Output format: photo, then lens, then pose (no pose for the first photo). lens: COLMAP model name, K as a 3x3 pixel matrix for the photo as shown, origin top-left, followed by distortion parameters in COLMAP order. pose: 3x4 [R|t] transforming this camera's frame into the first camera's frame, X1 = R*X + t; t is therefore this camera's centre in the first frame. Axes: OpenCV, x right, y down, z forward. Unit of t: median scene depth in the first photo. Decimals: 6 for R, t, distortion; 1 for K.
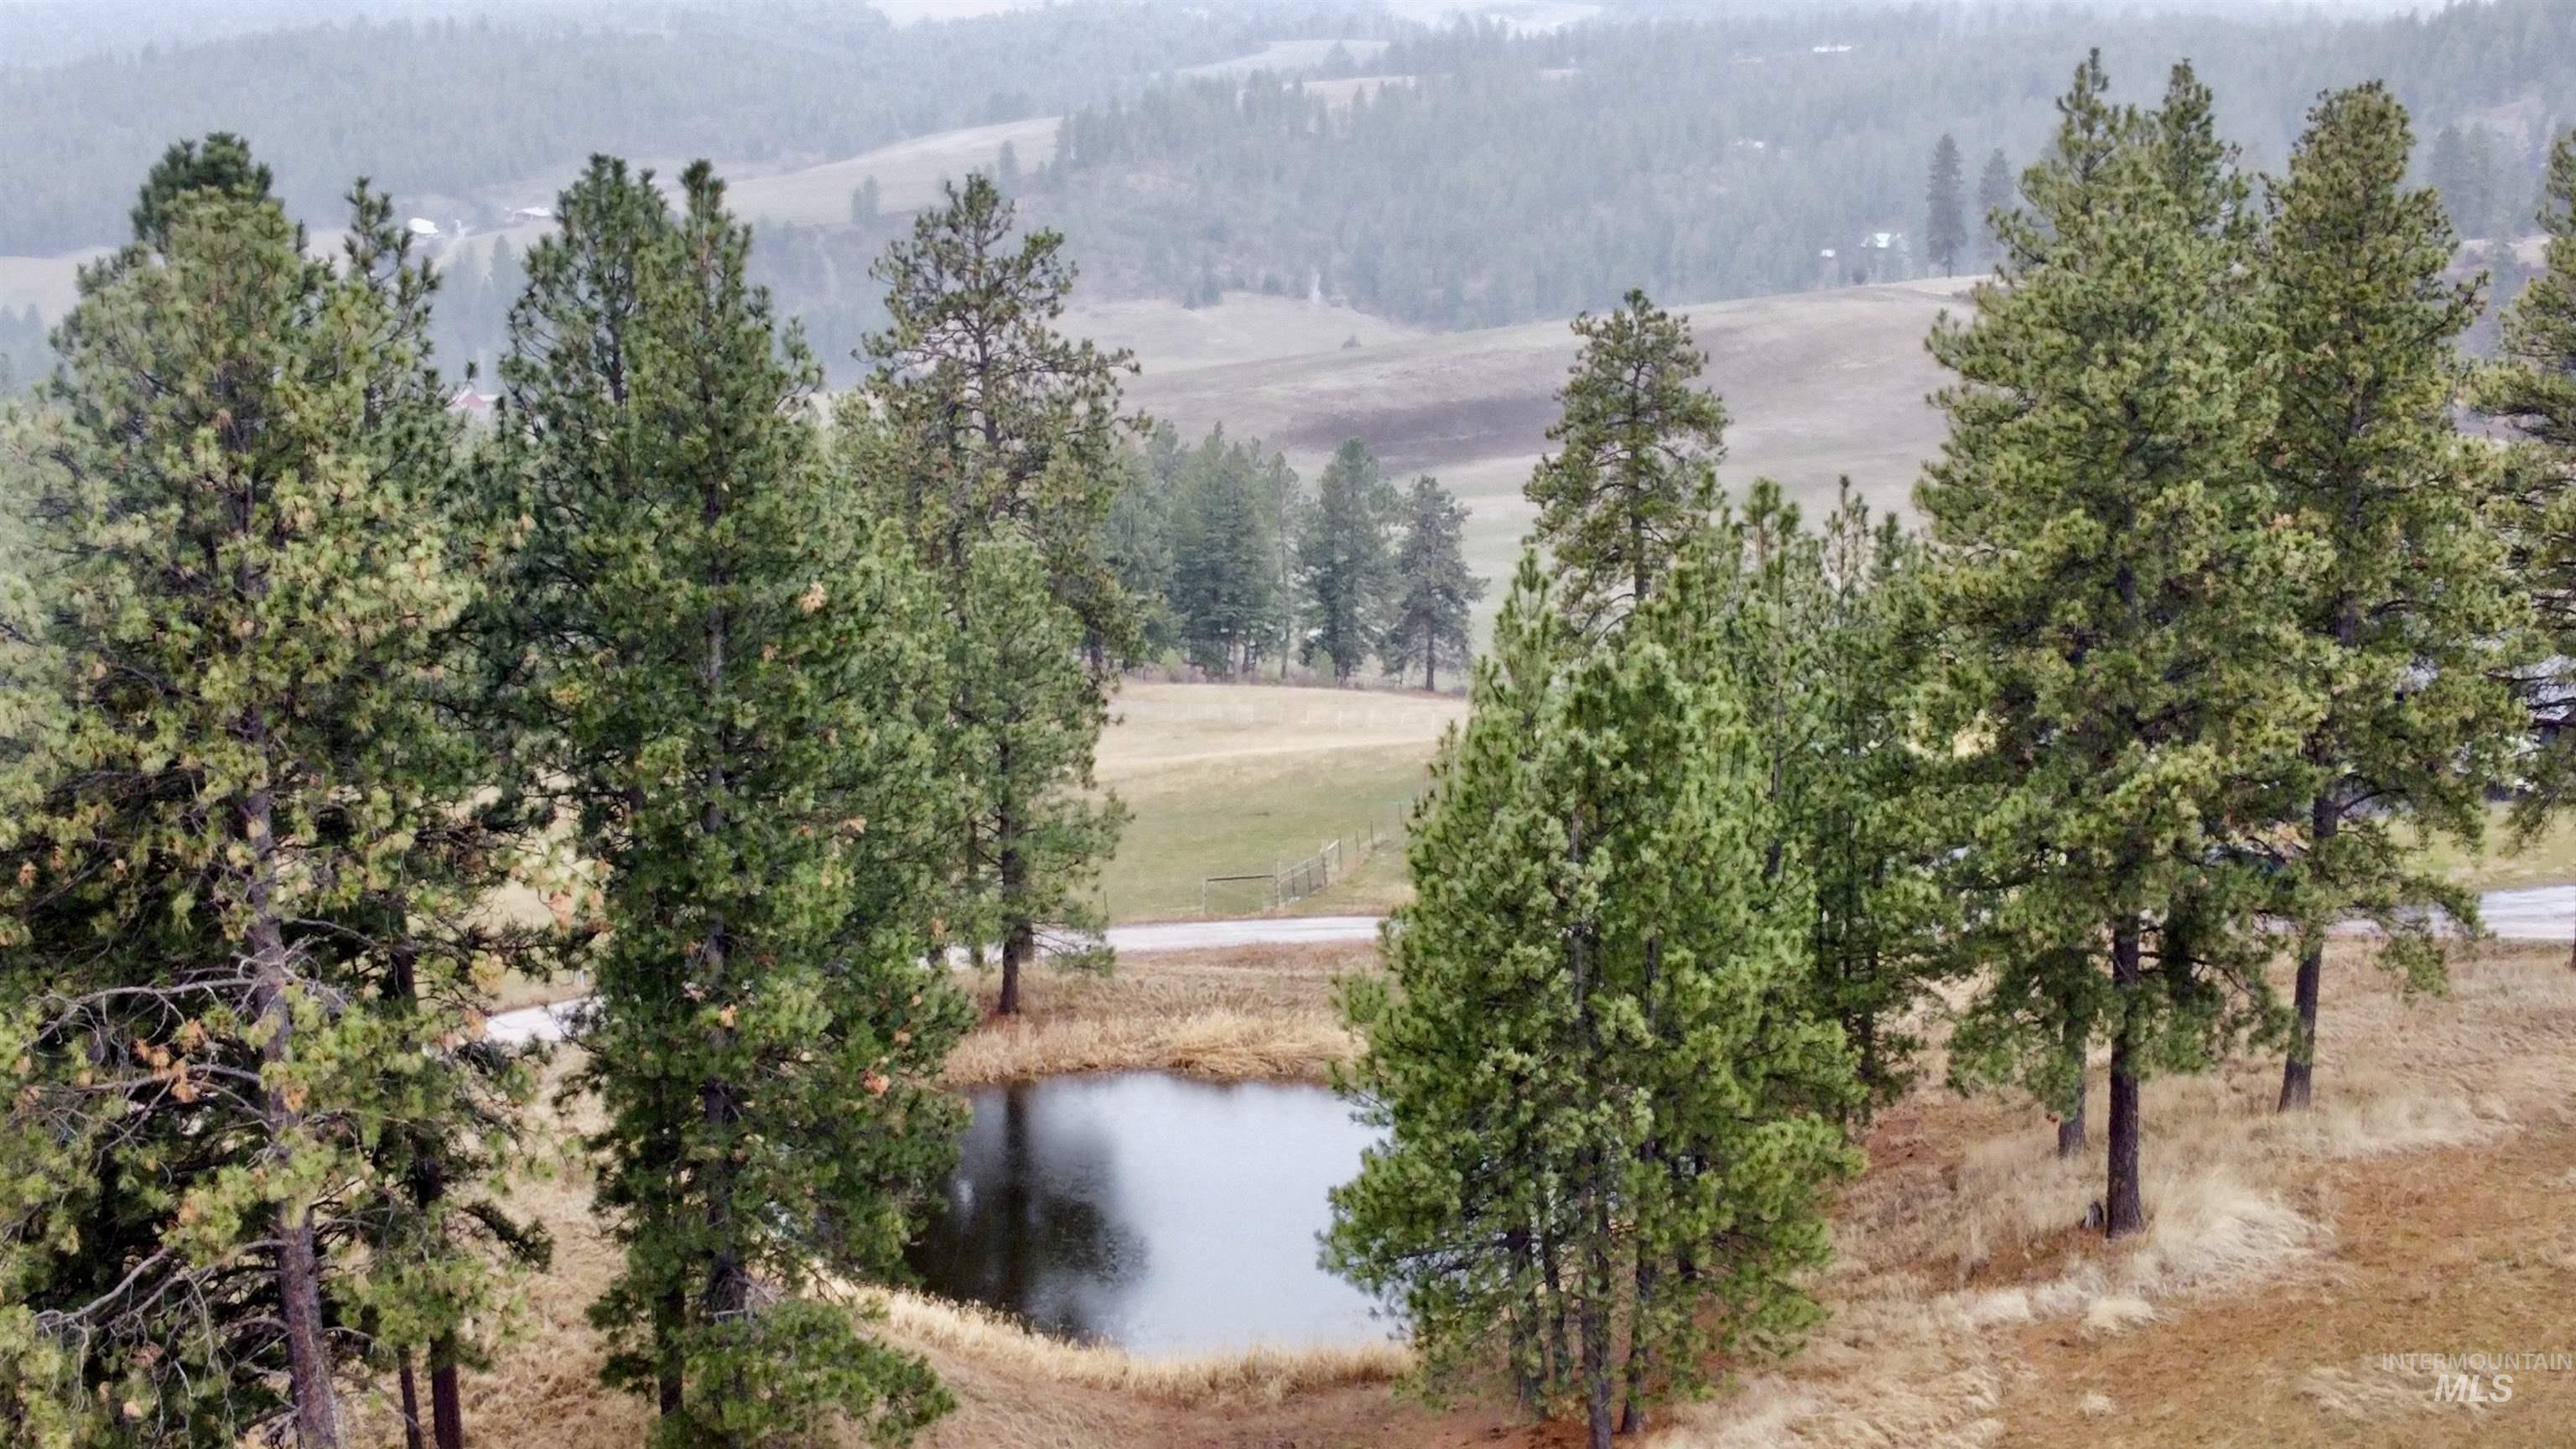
lens RADIAL K [[3847.0, 0, 1296.4], [0, 3847.0, 710.7], [0, 0, 1]] dist [0.003123, 0.000000]
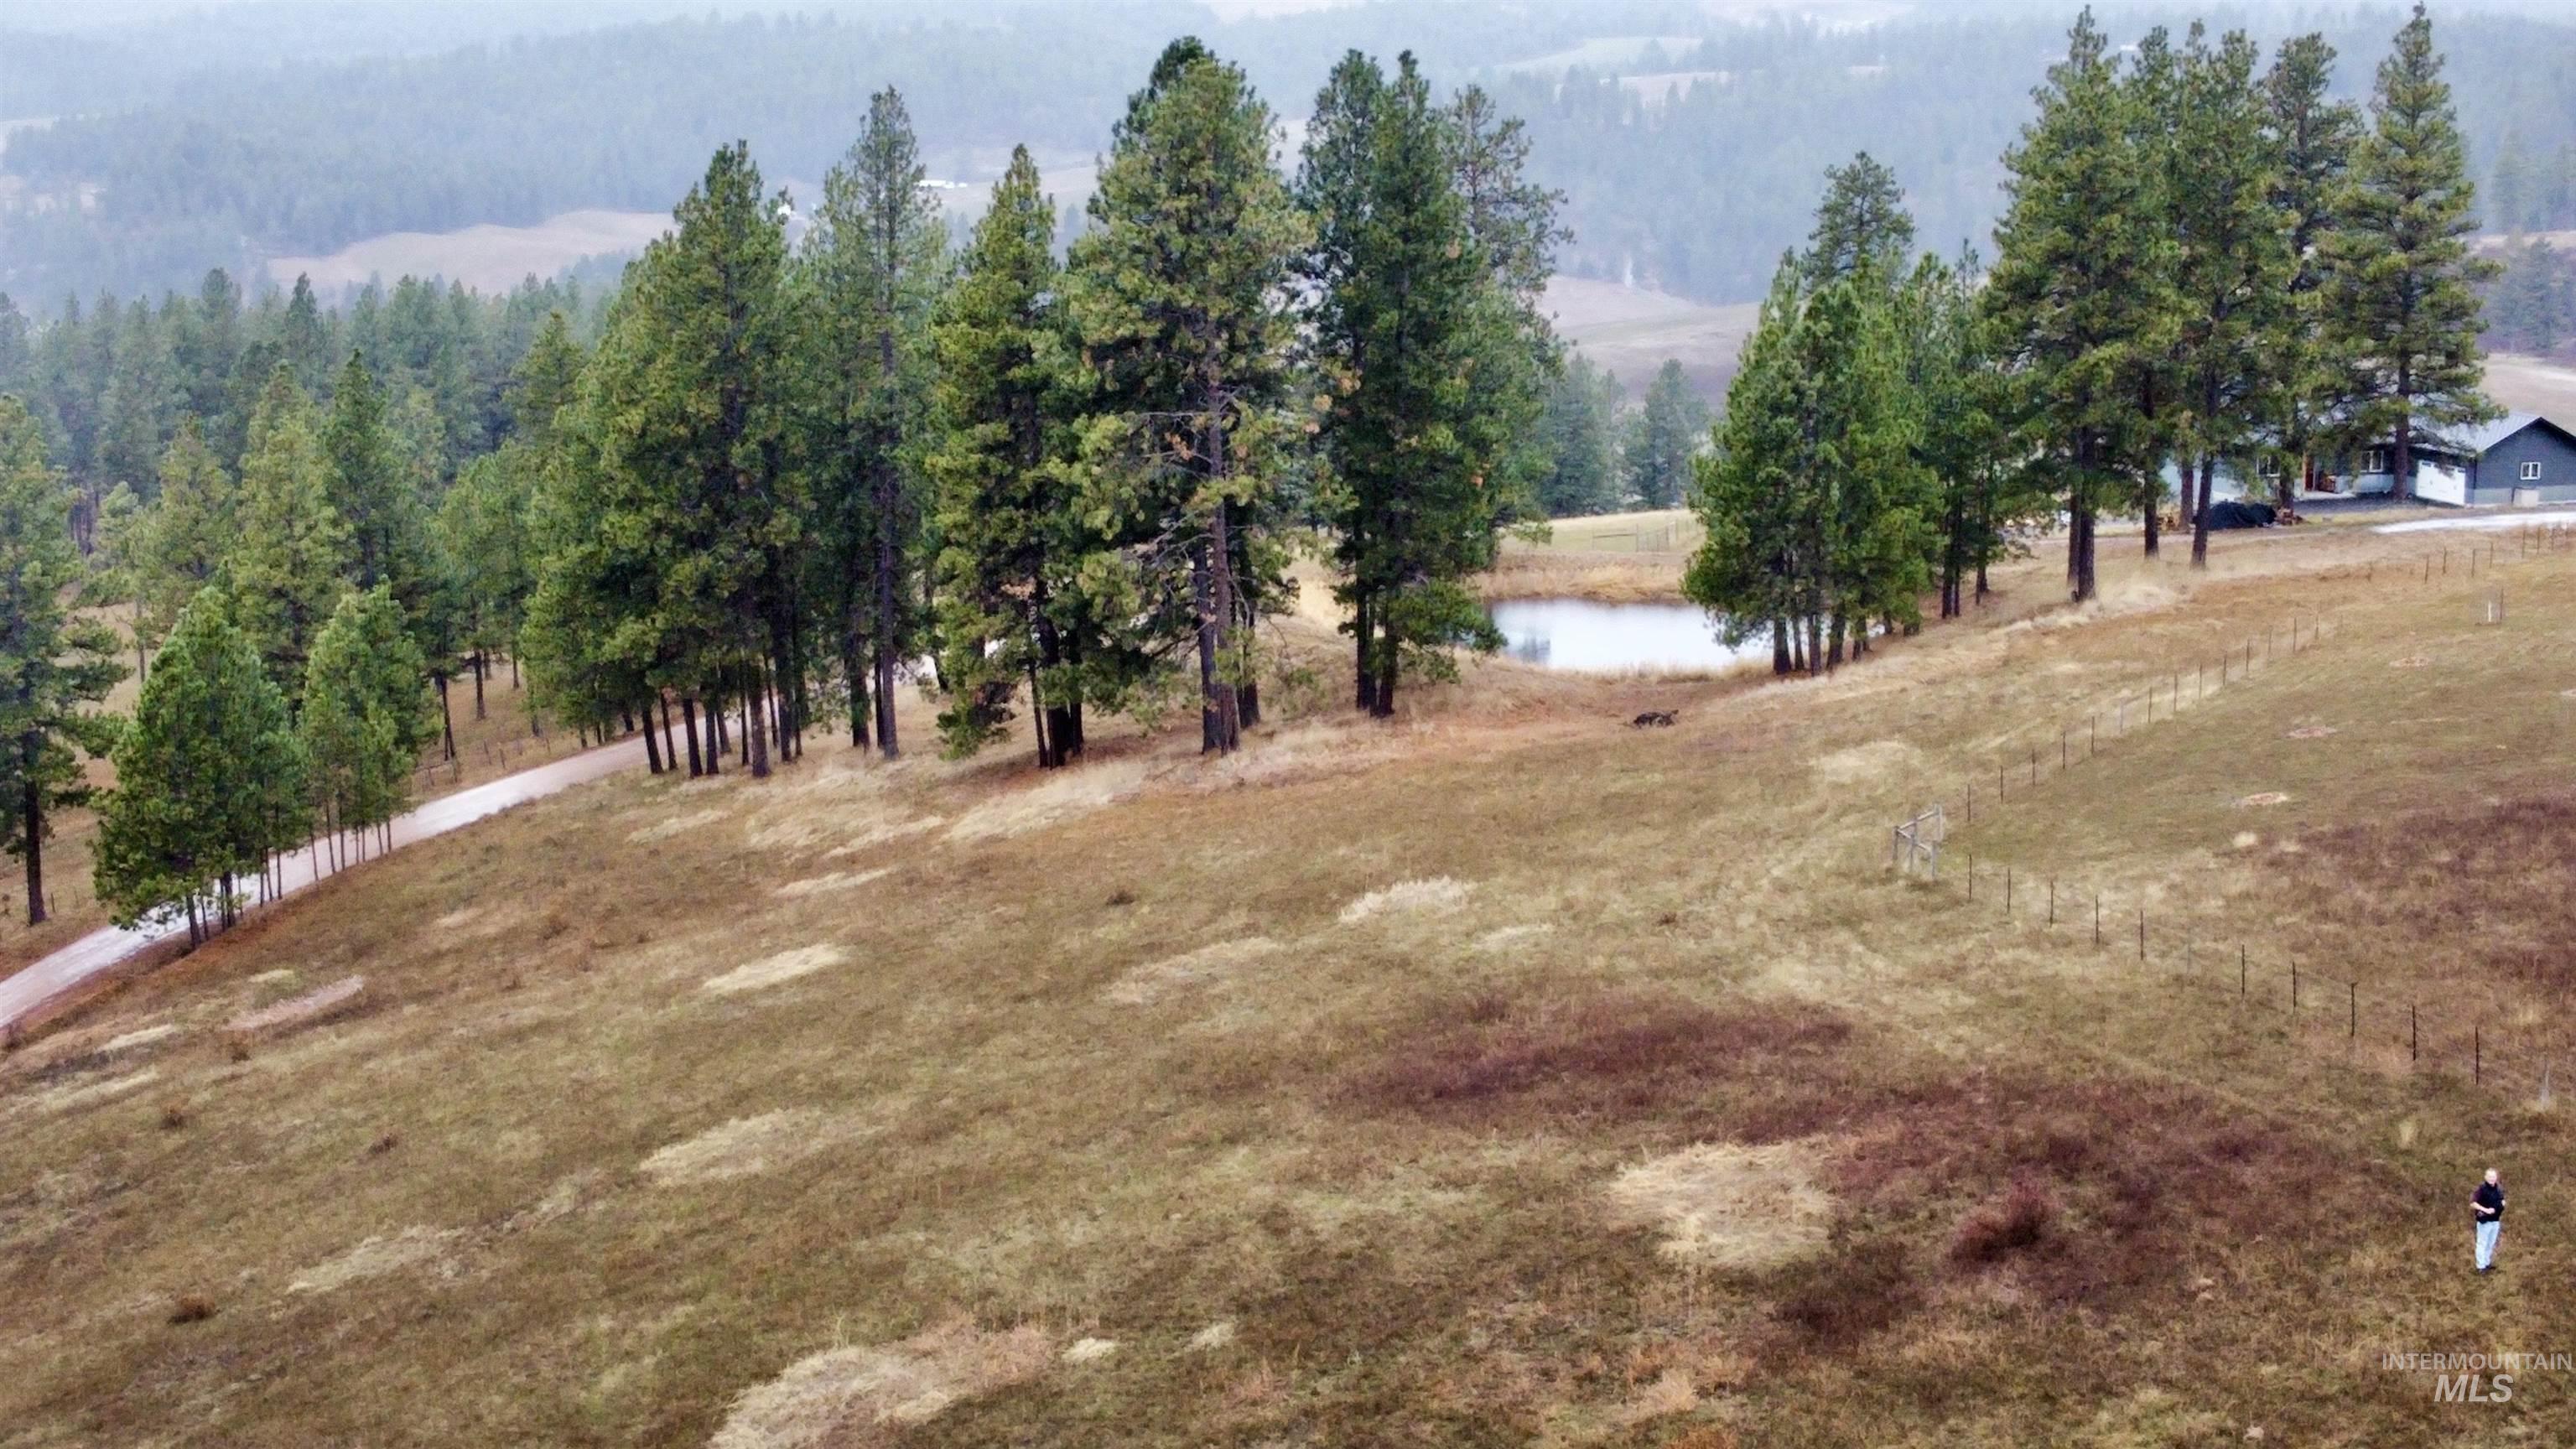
lens RADIAL K [[3847.0, 0, 1293.5], [0, 3847.0, 718.2], [0, 0, 1]] dist [0.003123, 0.000000]
pose [[0.996774, 0.017745, -0.078278, -0.037216], [-0.017575, 0.999841, 0.002864, 0.205516], [0.078317, -0.001479, 0.996927, -1.050314]]
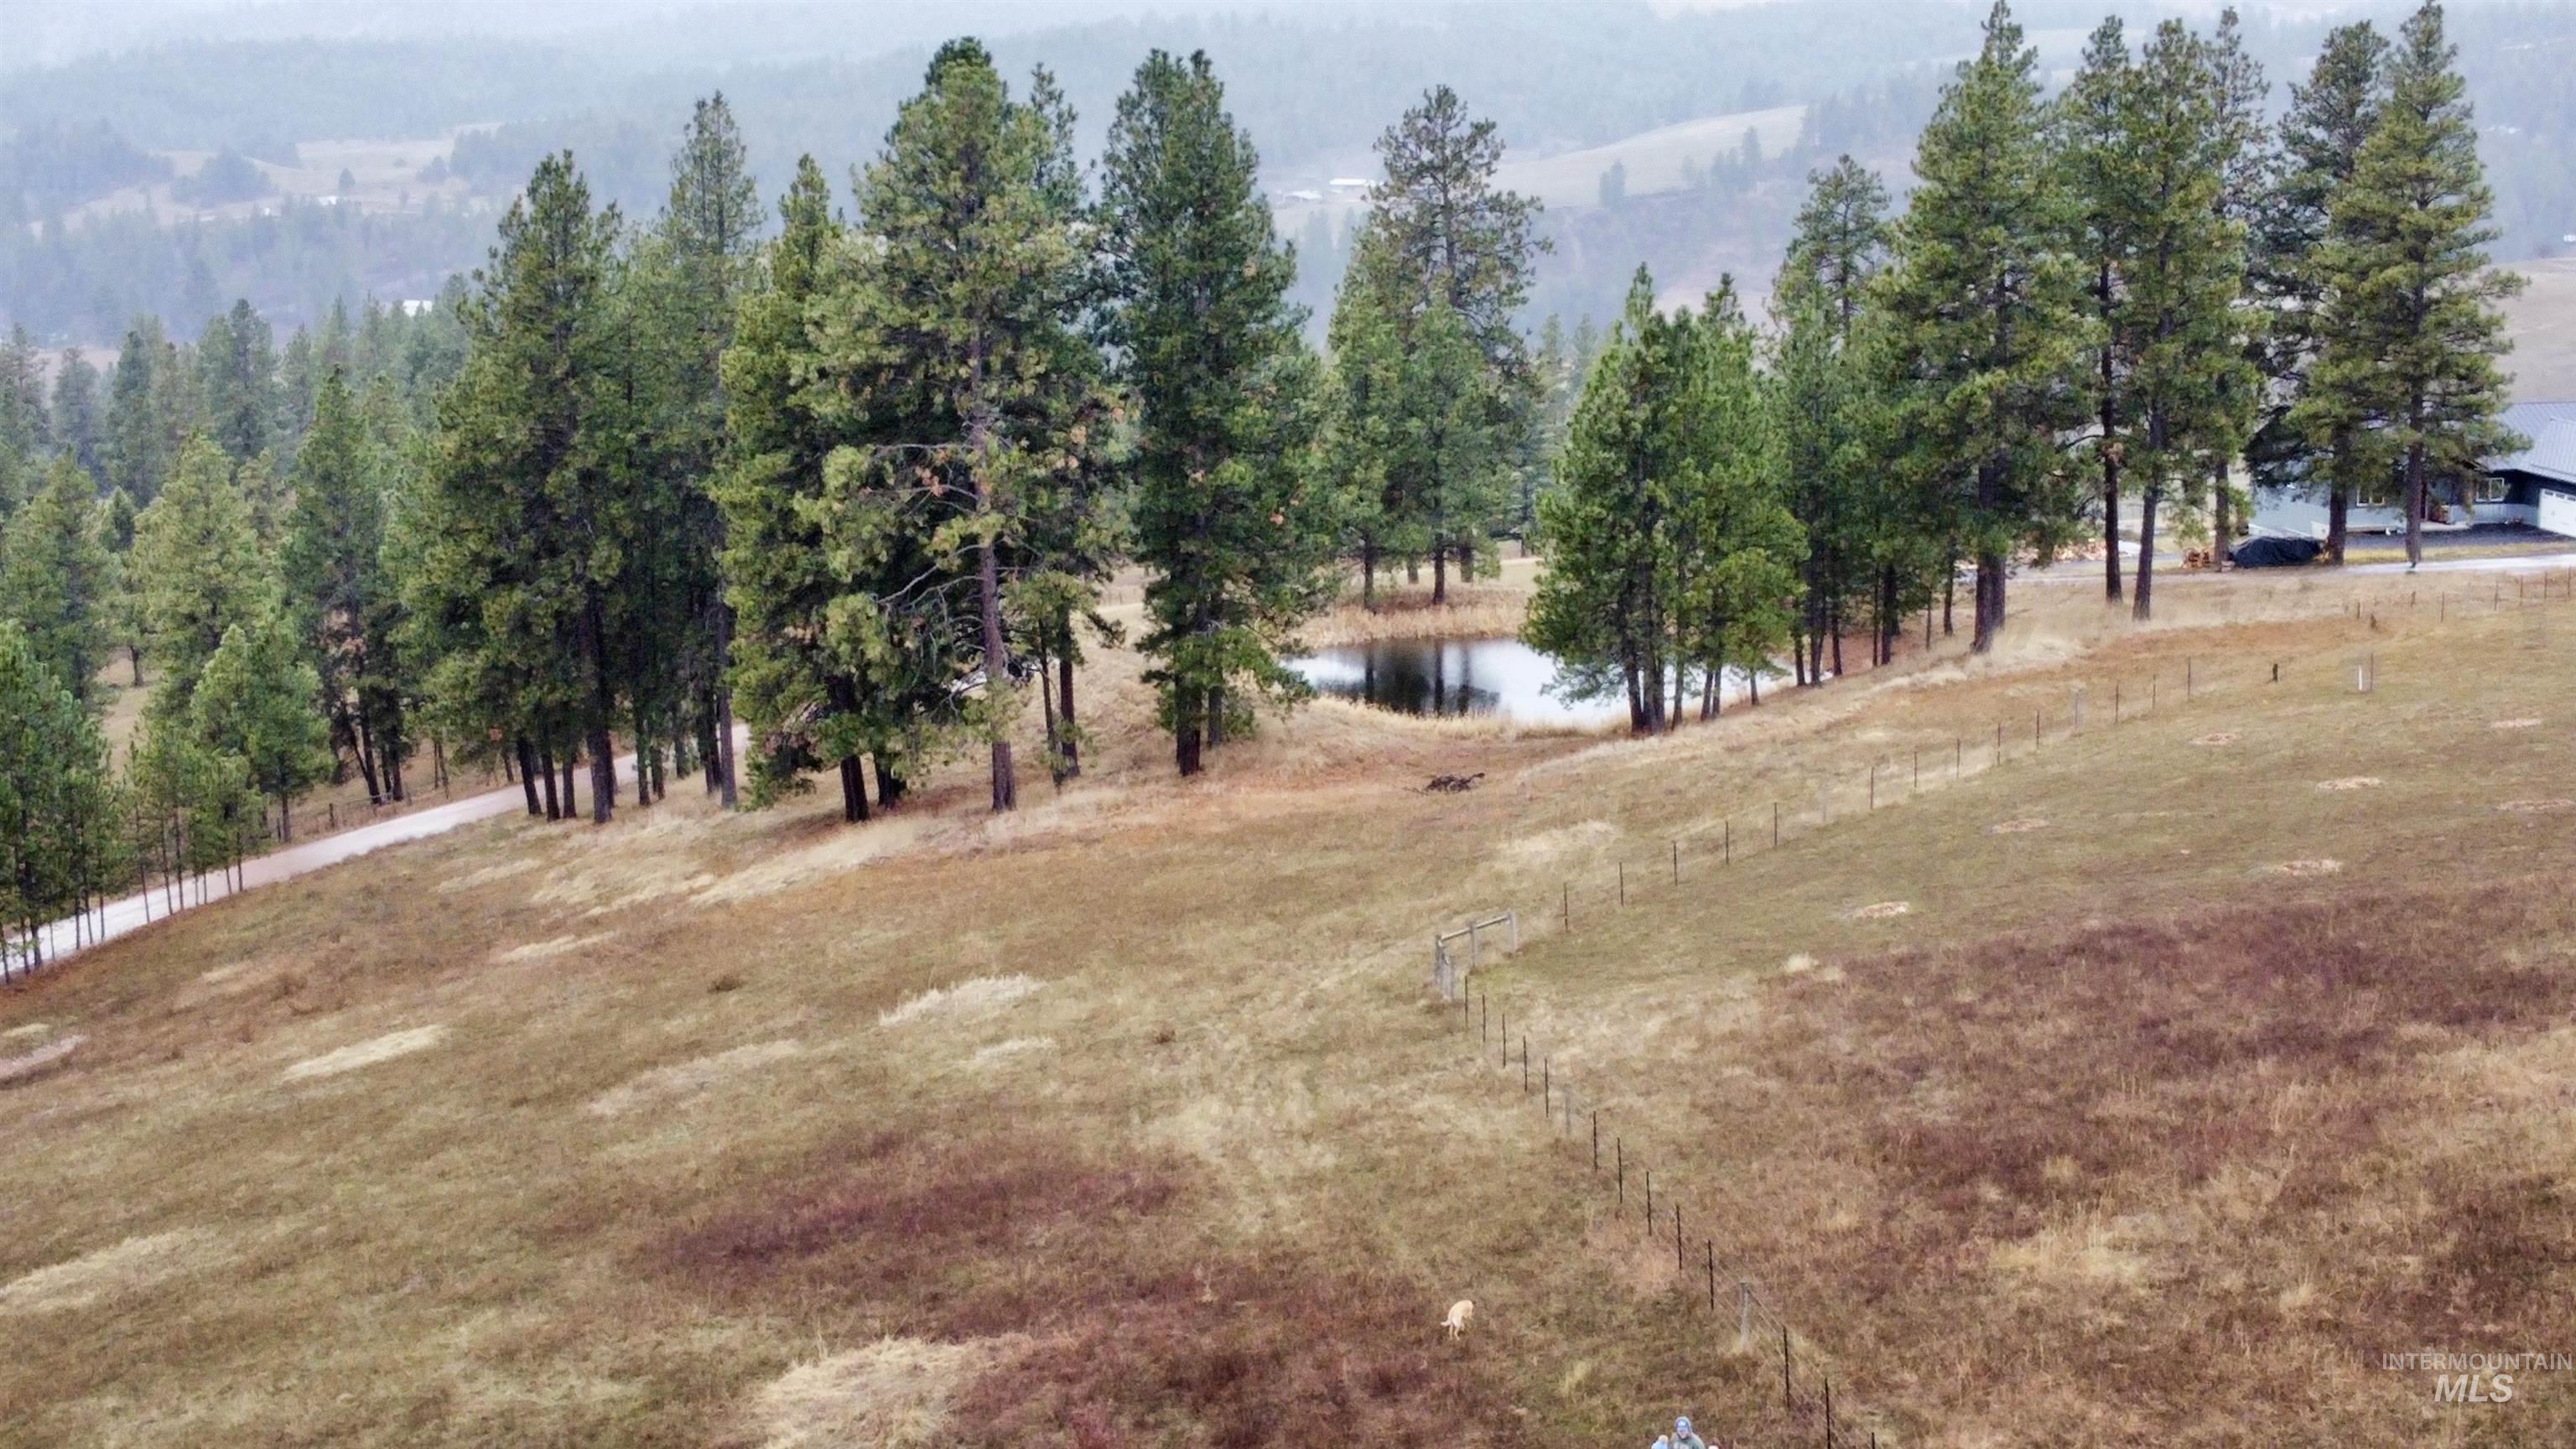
lens RADIAL K [[3847.0, 0, 1301.9], [0, 3847.0, 722.6], [0, 0, 1]] dist [0.003123, 0.000000]
pose [[0.980507, 0.029959, -0.194188, 0.263962], [-0.029047, 0.999550, 0.007545, 0.169480], [0.194327, -0.001757, 0.980935, -0.848065]]
